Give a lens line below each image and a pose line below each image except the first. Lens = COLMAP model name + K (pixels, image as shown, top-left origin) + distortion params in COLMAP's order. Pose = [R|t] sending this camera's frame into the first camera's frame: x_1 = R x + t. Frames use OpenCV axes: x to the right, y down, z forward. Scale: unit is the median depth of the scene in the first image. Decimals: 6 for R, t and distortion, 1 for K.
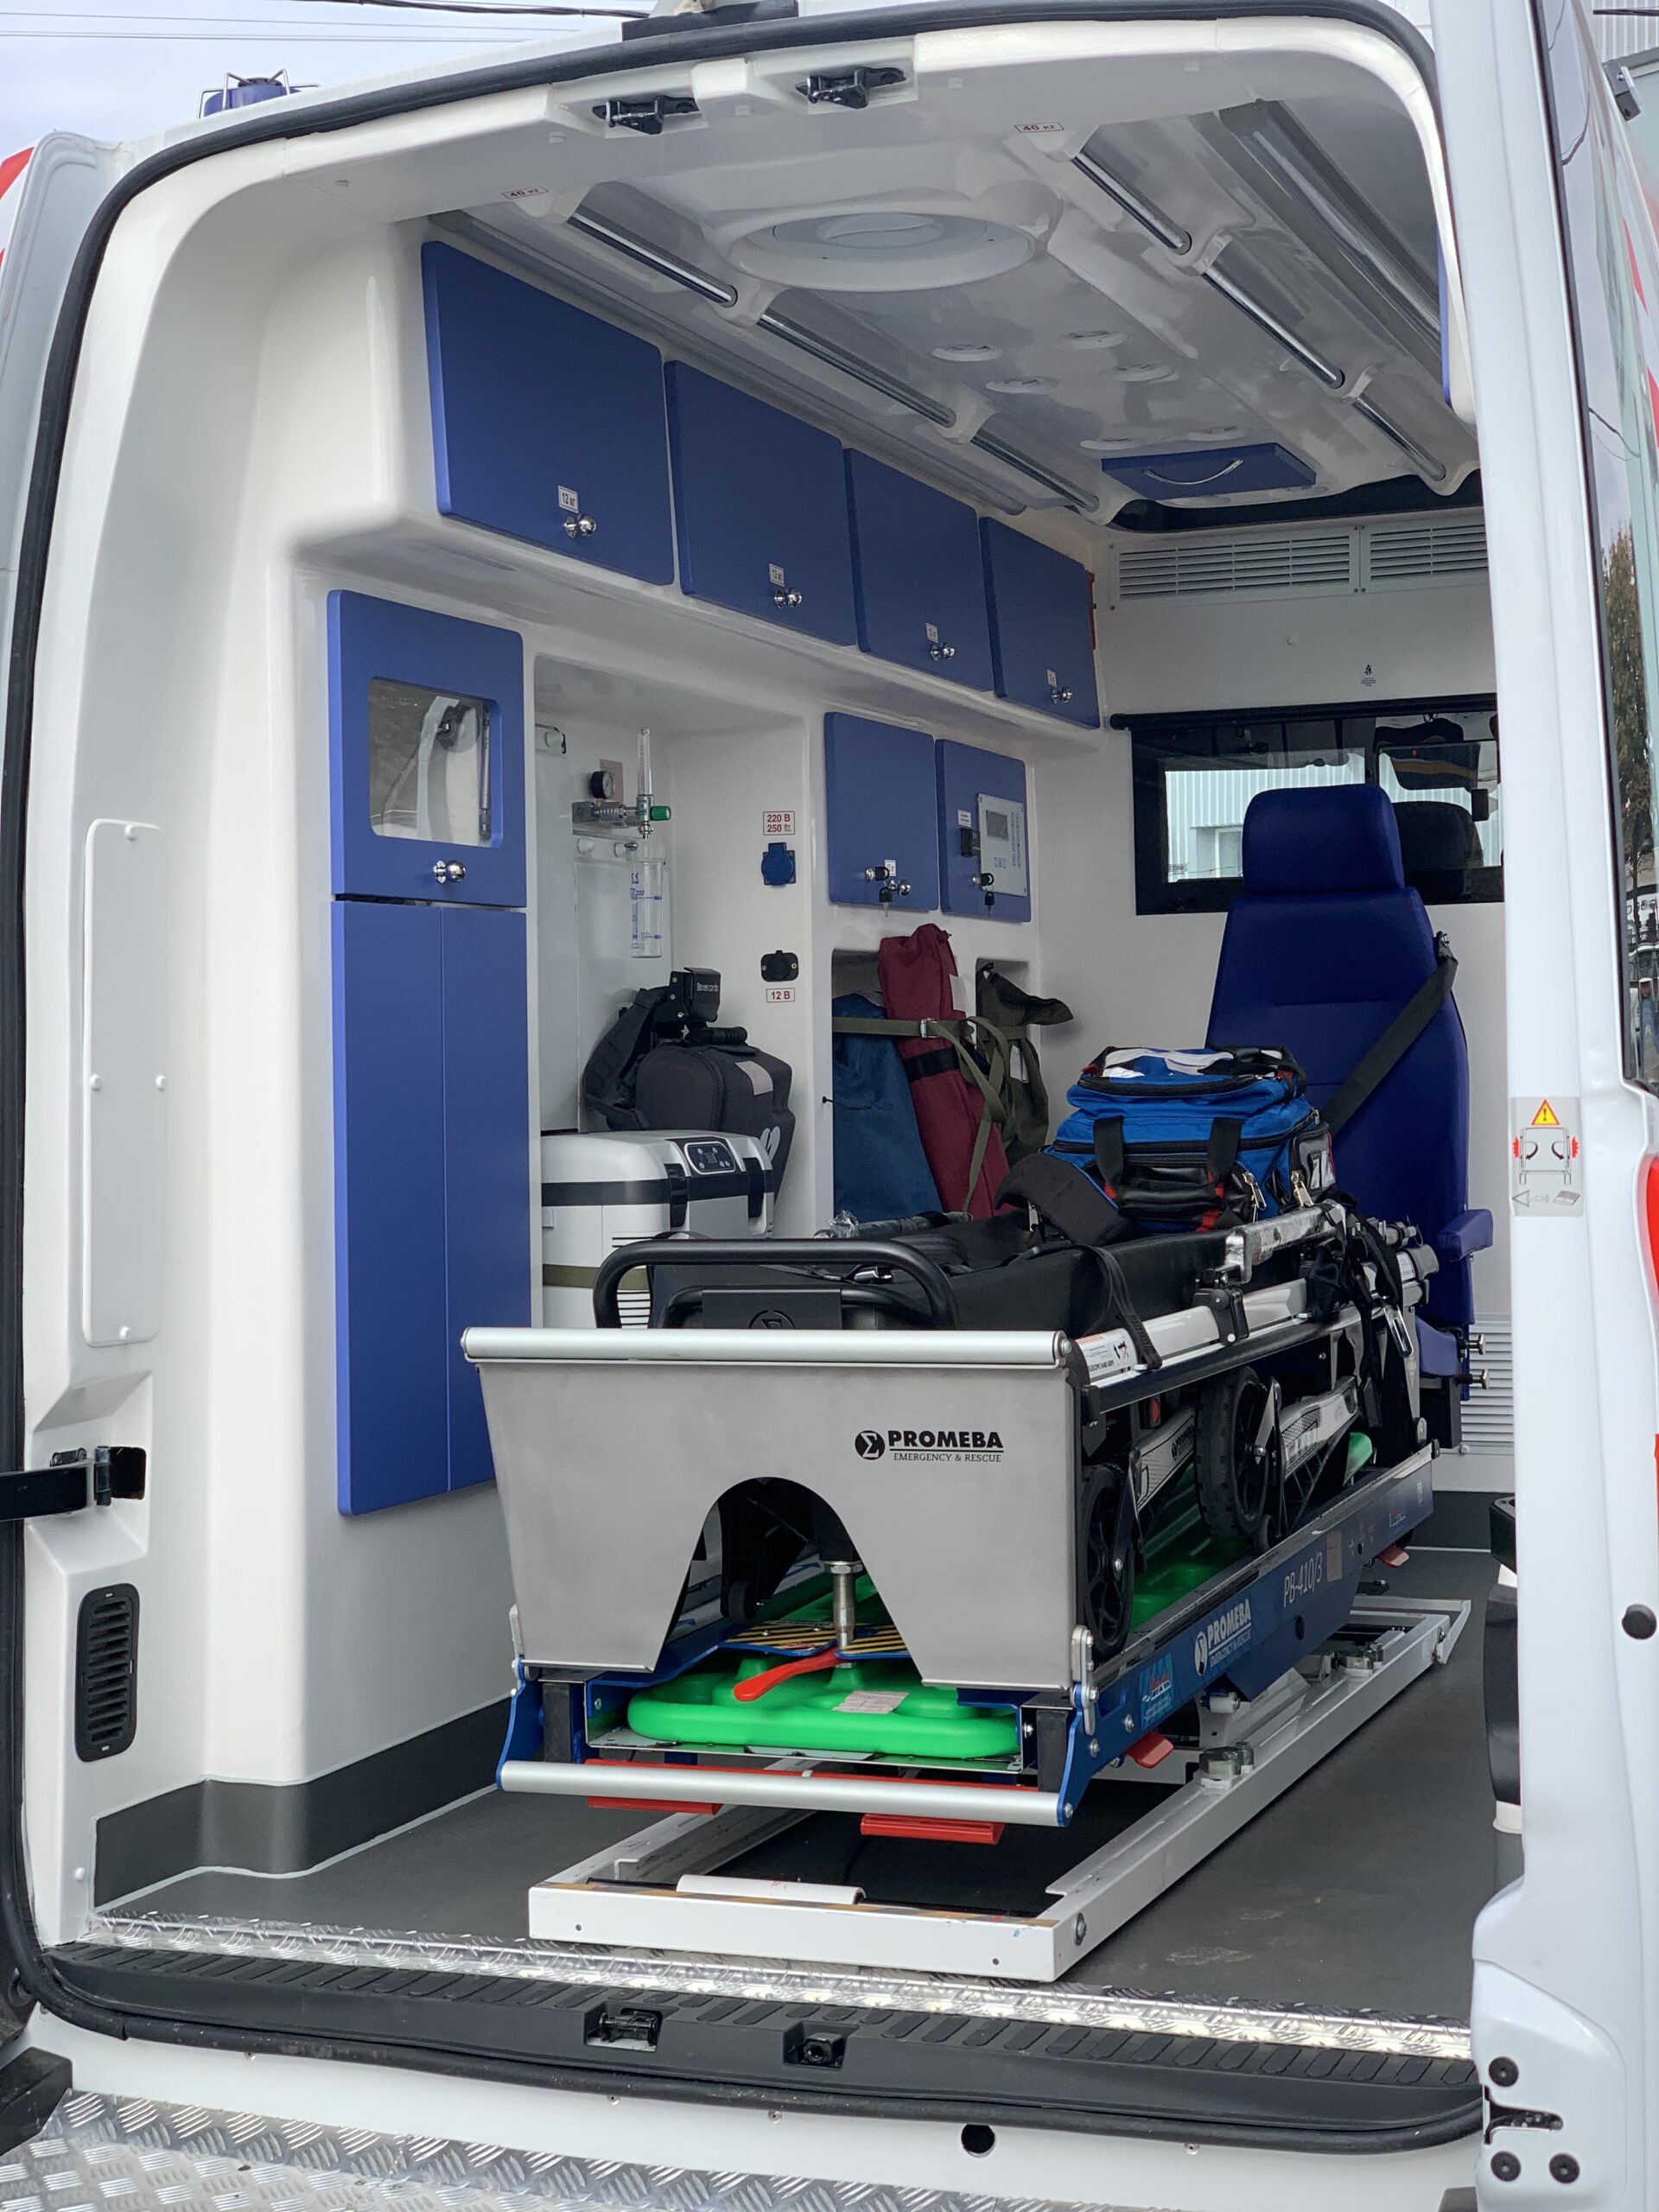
lens RADIAL K [[3275.6, 0, 846.7], [0, 3275.6, 1077.2], [0, 0, 1]] dist [0.027555, 0.000000]
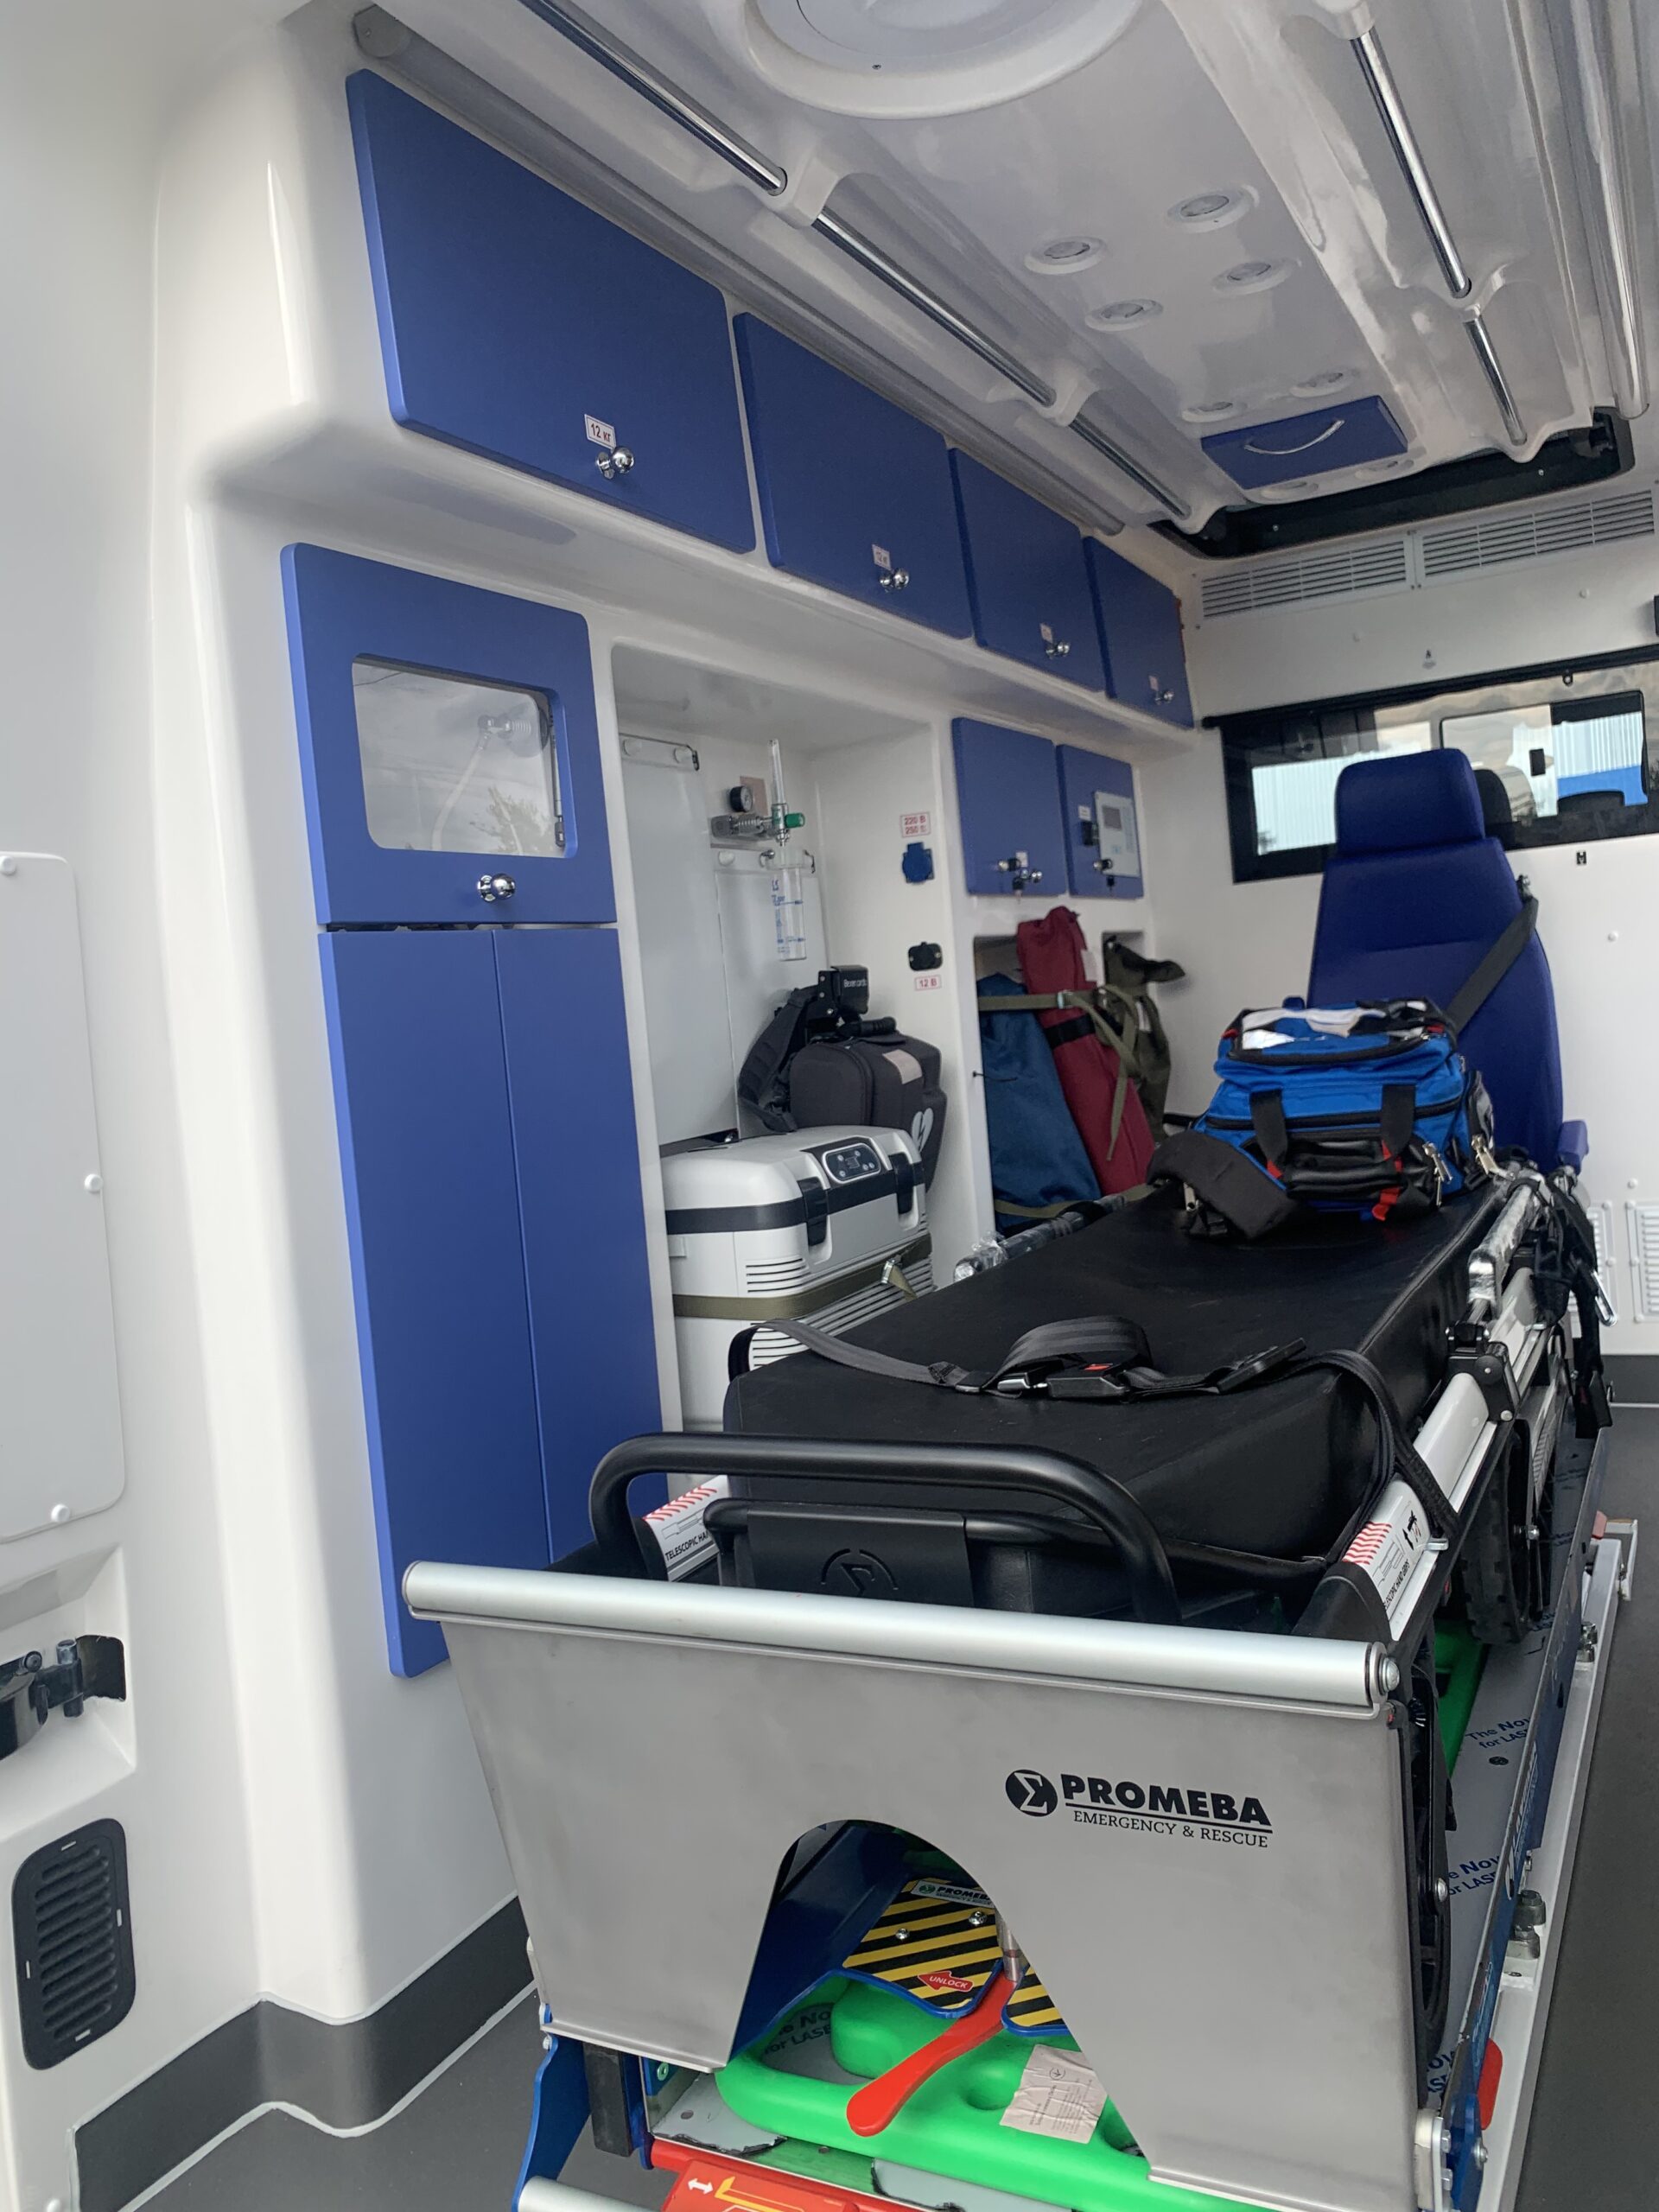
lens RADIAL K [[1677.8, 0, 814.1], [0, 1677.8, 1099.8], [0, 0, 1]] dist [0.037042, -0.043893]
pose [[0.989884, -0.068209, -0.124408, 0.011903], [0.075386, 0.995695, 0.053922, -0.024750], [0.120194, -0.062755, 0.990765, 0.569846]]
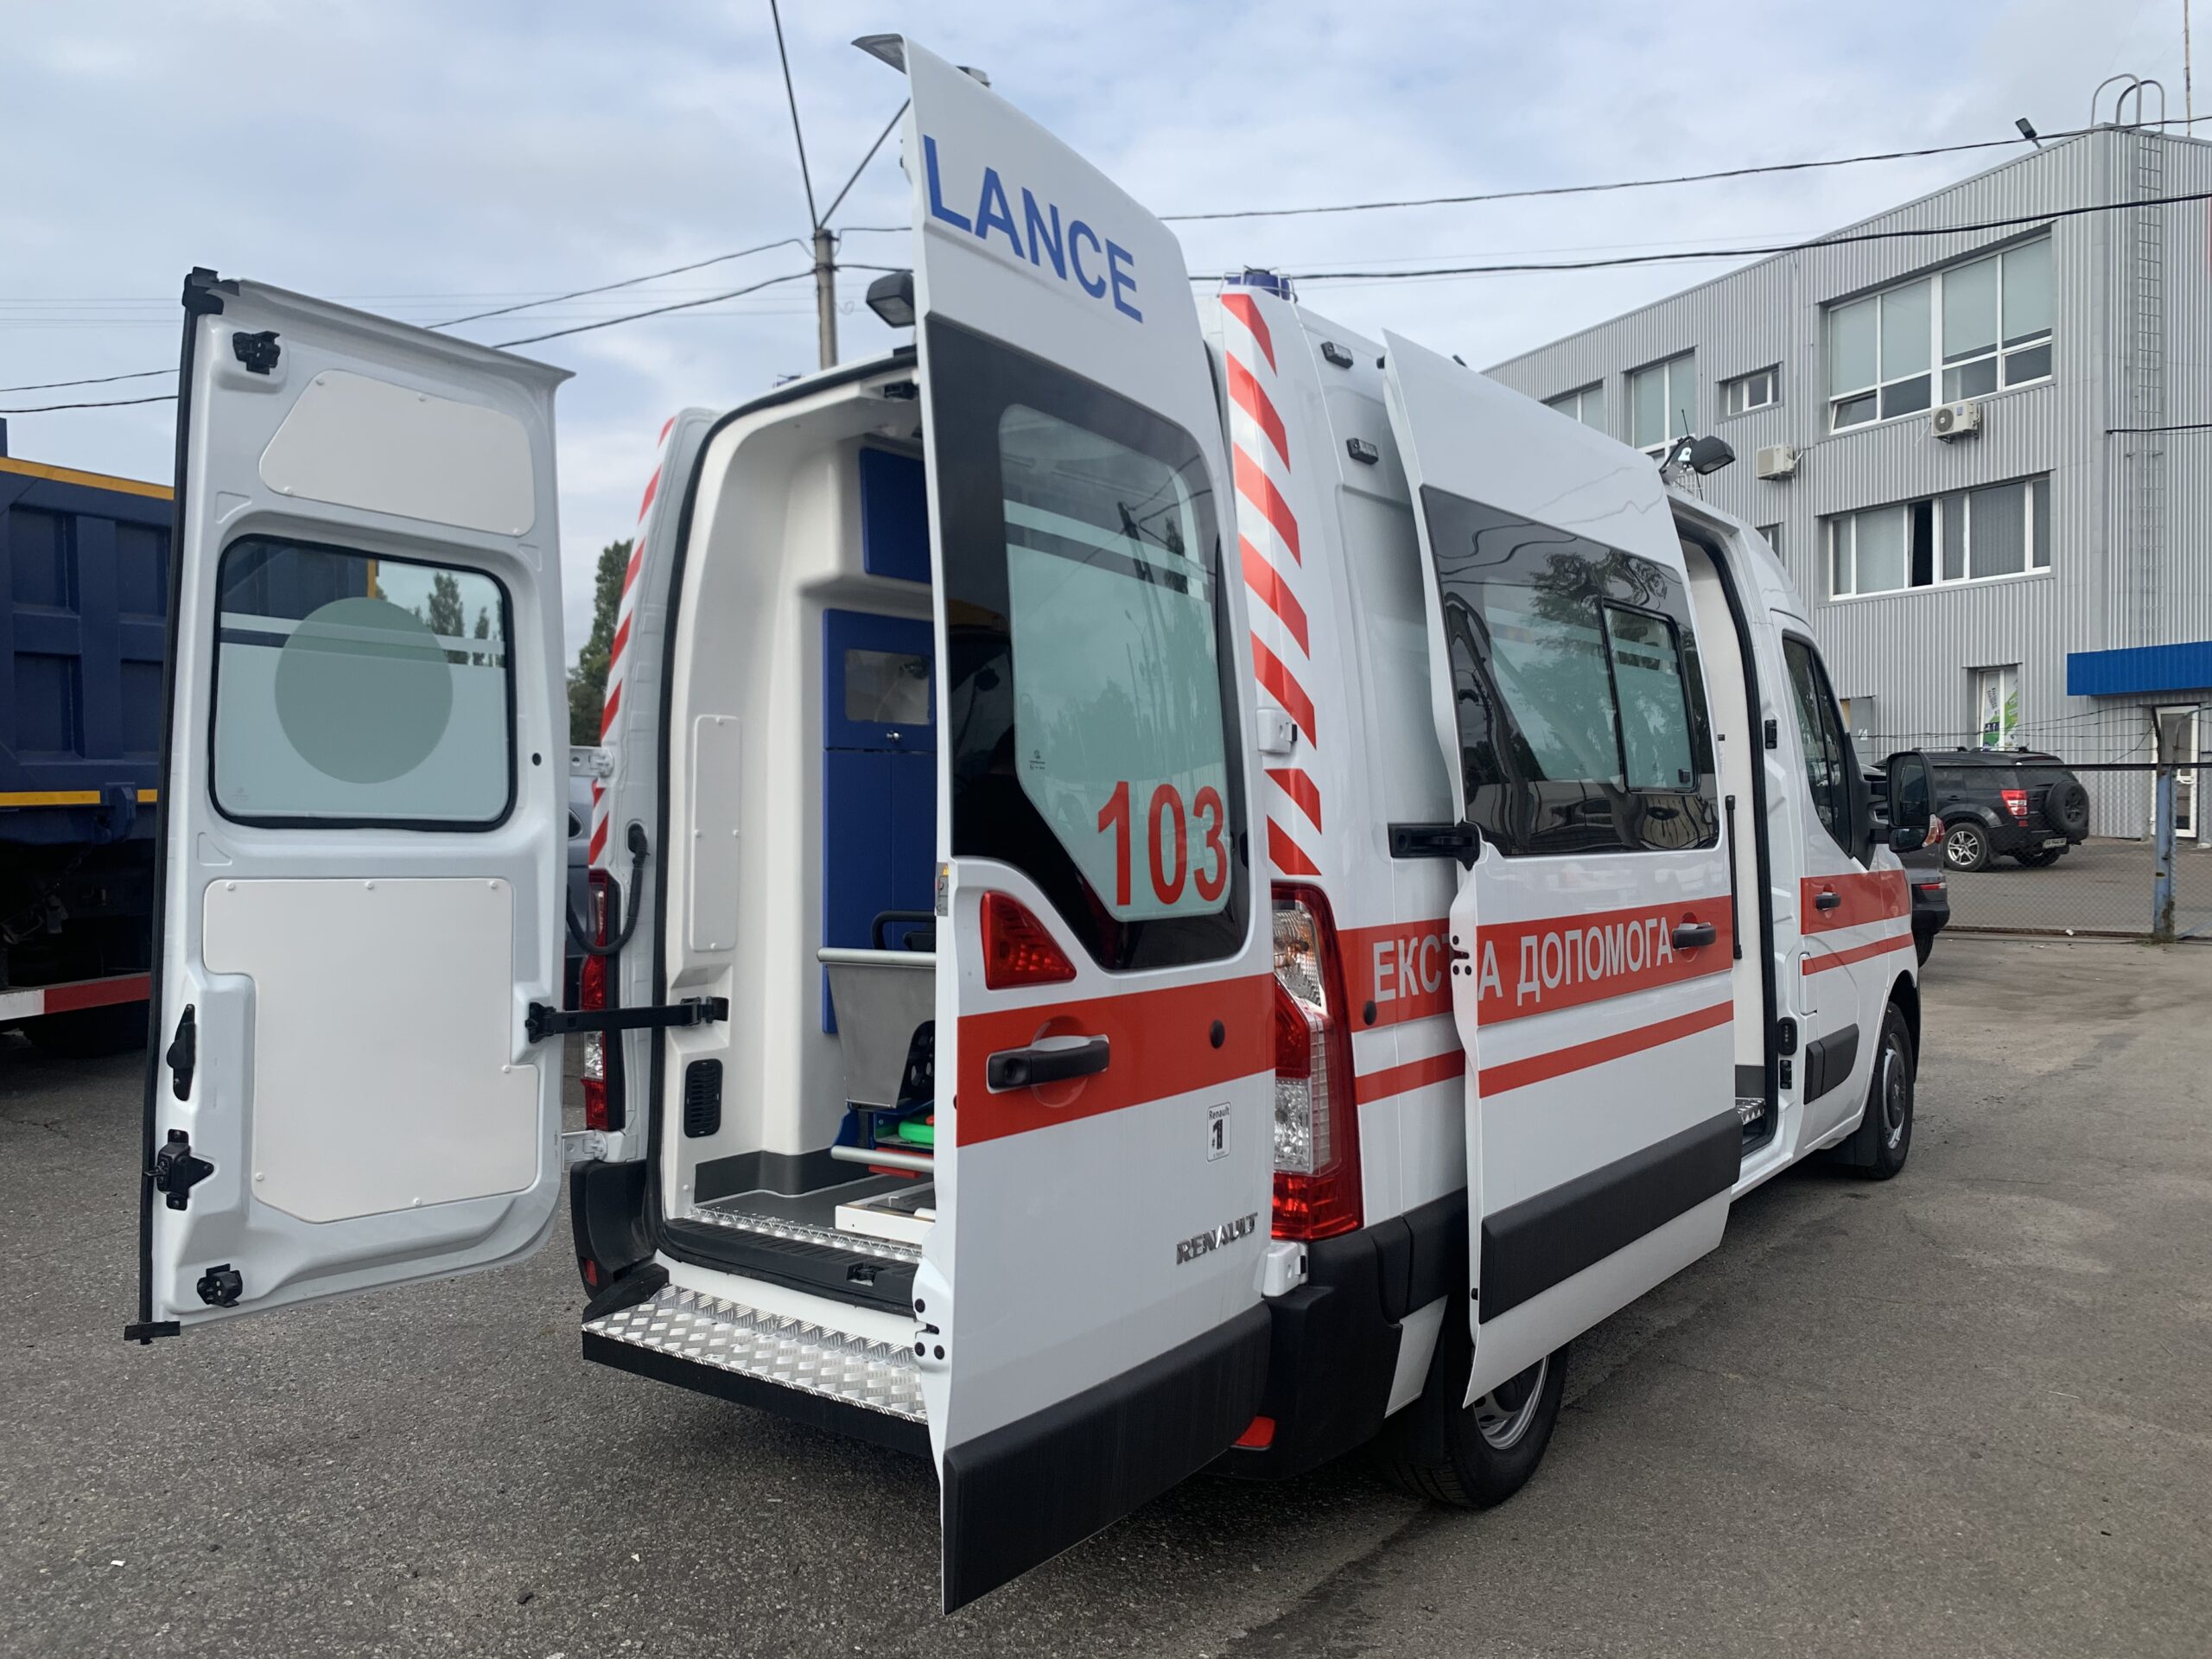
lens RADIAL K [[1677.8, 0, 1099.4], [0, 1677.8, 824.6], [0, 0, 1]] dist [0.037042, -0.043893]
pose [[0.963021, 0.014718, -0.269025, 0.304520], [-0.013565, 0.999889, 0.006143, -0.013705], [0.269086, -0.002266, 0.963114, -0.024602]]
